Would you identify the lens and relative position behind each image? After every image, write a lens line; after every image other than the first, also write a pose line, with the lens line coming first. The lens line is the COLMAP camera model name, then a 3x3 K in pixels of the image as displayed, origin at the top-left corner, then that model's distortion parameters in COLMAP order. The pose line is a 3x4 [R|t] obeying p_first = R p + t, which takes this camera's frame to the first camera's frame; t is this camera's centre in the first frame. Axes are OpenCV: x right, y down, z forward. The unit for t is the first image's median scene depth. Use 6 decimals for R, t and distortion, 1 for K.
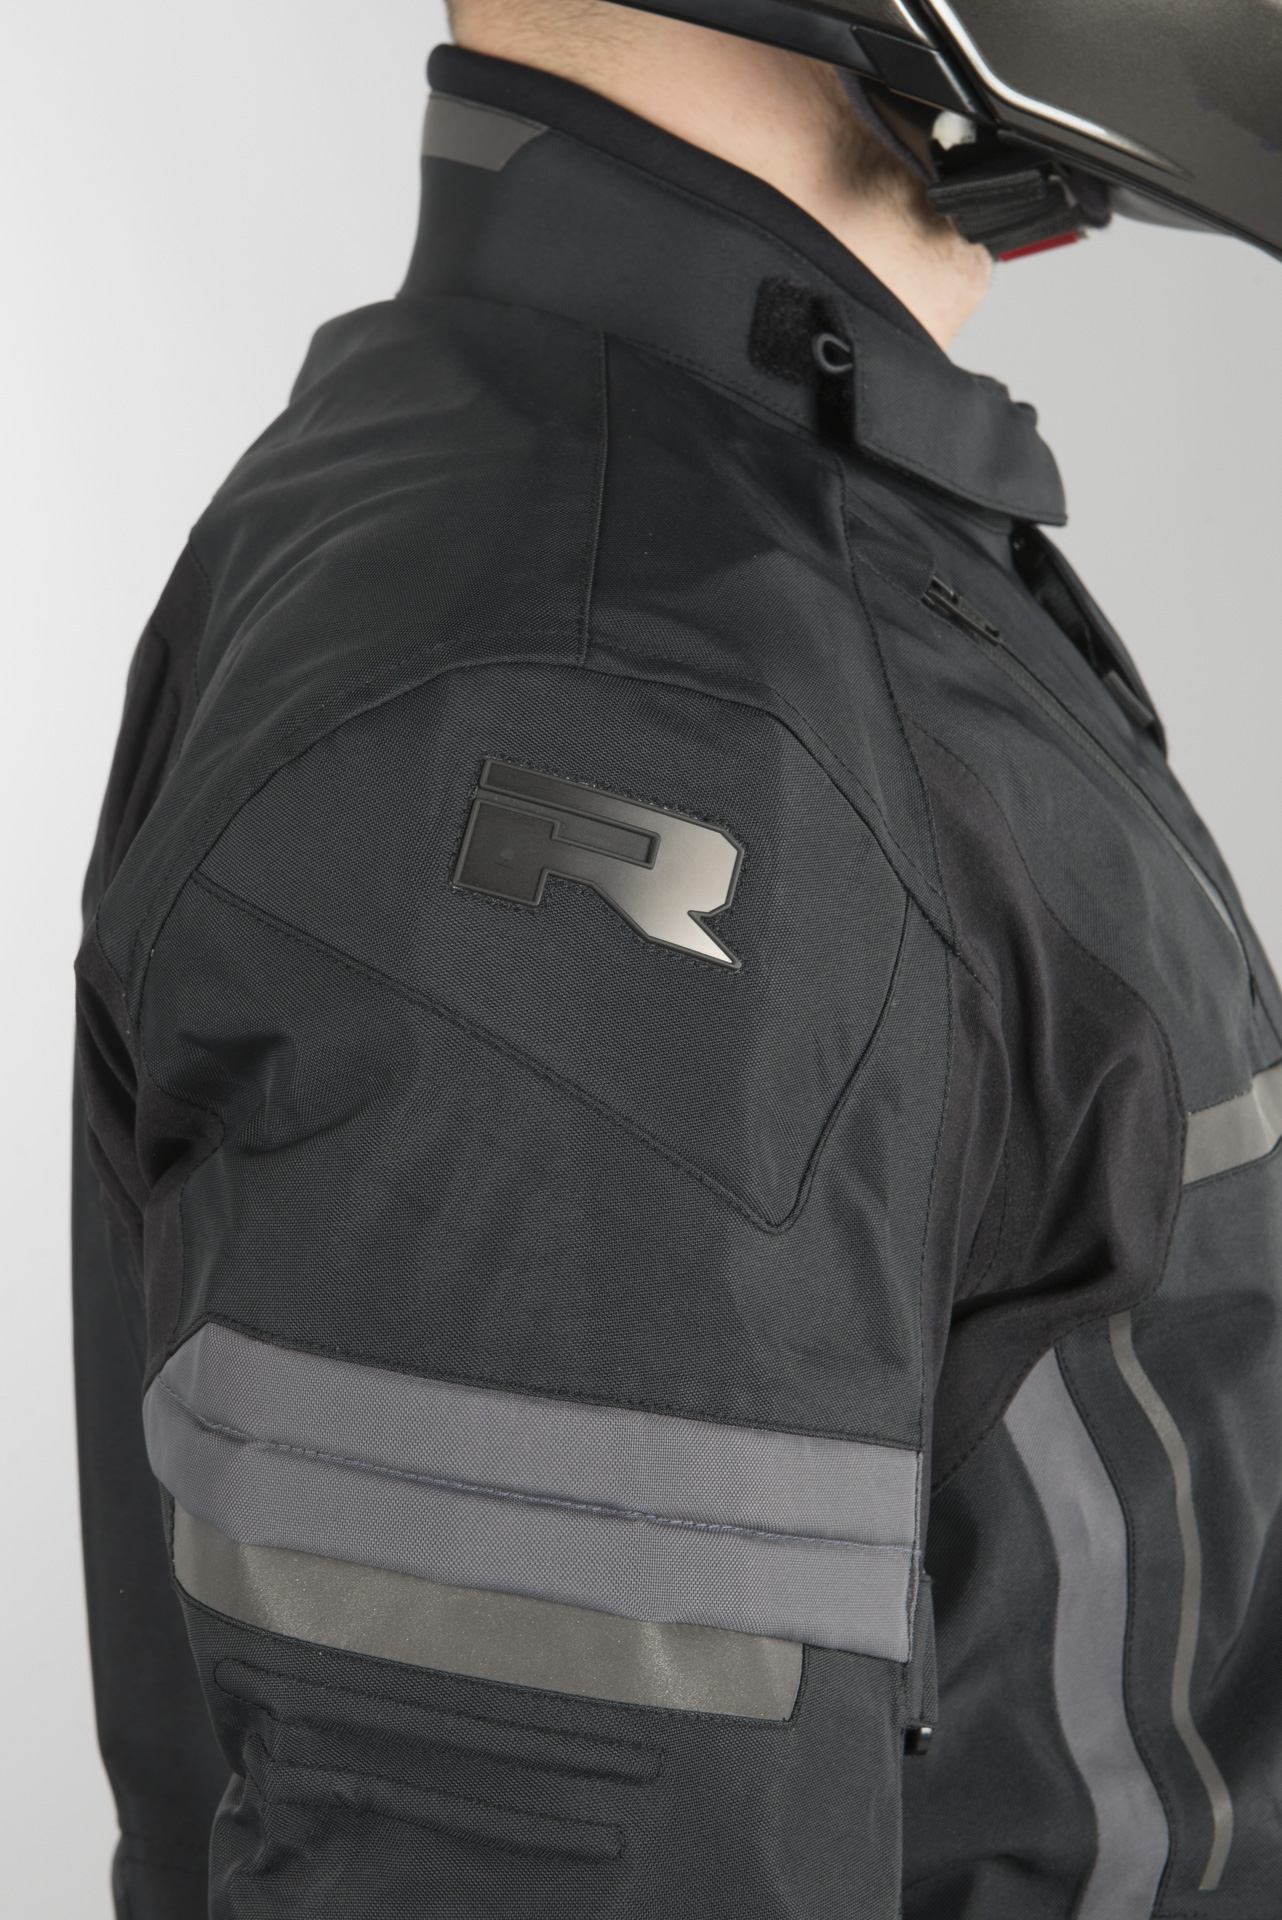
lens RADIAL K [[3826.9, 0, 646.1], [0, 3826.9, 988.3], [0, 0, 1]] dist [0.452591, -4.580574]
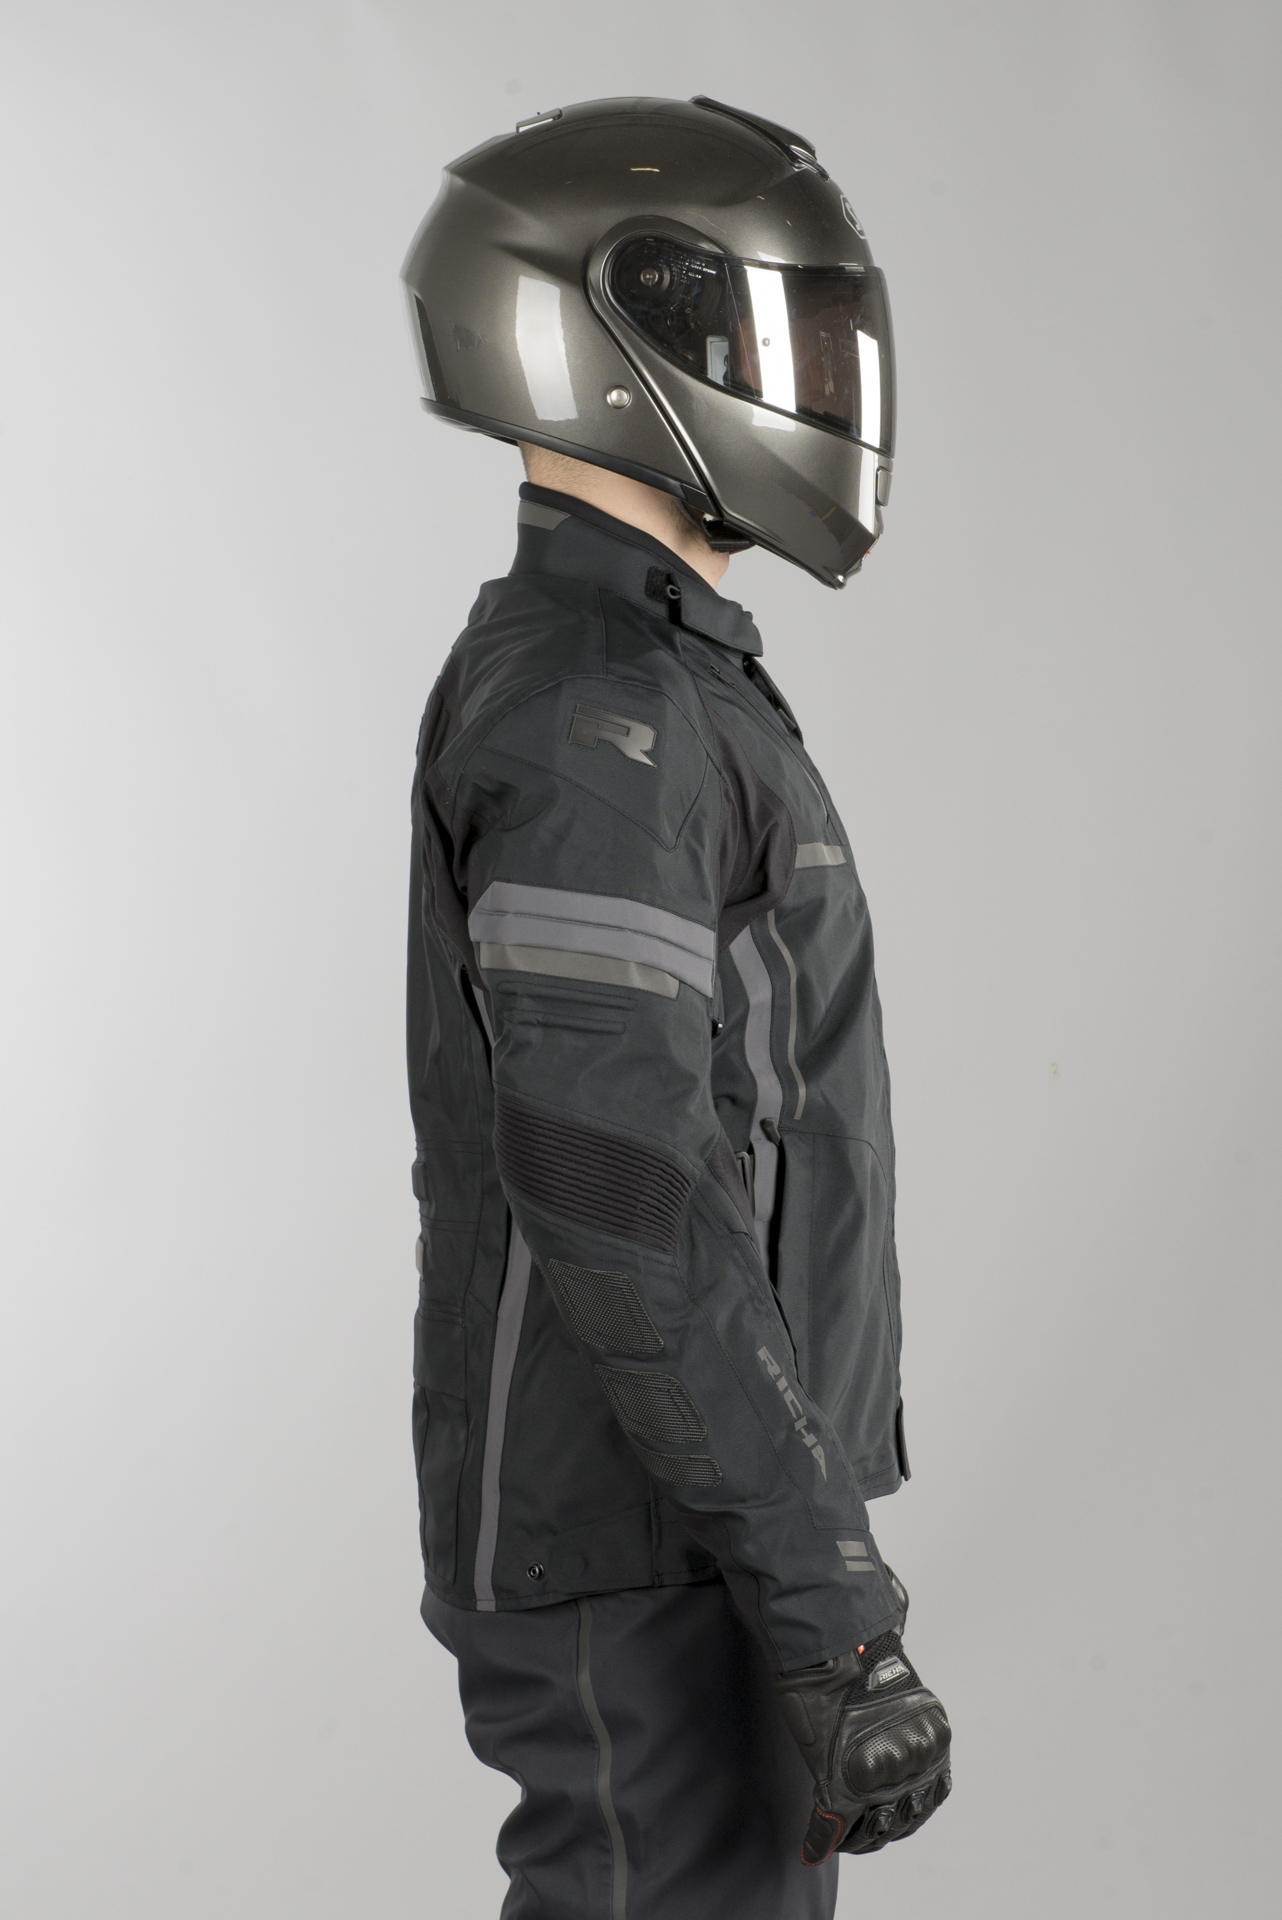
lens RADIAL K [[3782.7, 0, 641.0], [0, 3782.7, 960.0], [0, 0, 1]] dist [-0.000579, 4.887450]
pose [[0.998561, -0.014327, 0.051670, -0.150409], [0.019282, 0.995124, -0.096729, 0.448896], [-0.050033, 0.097586, 0.993969, -2.083907]]
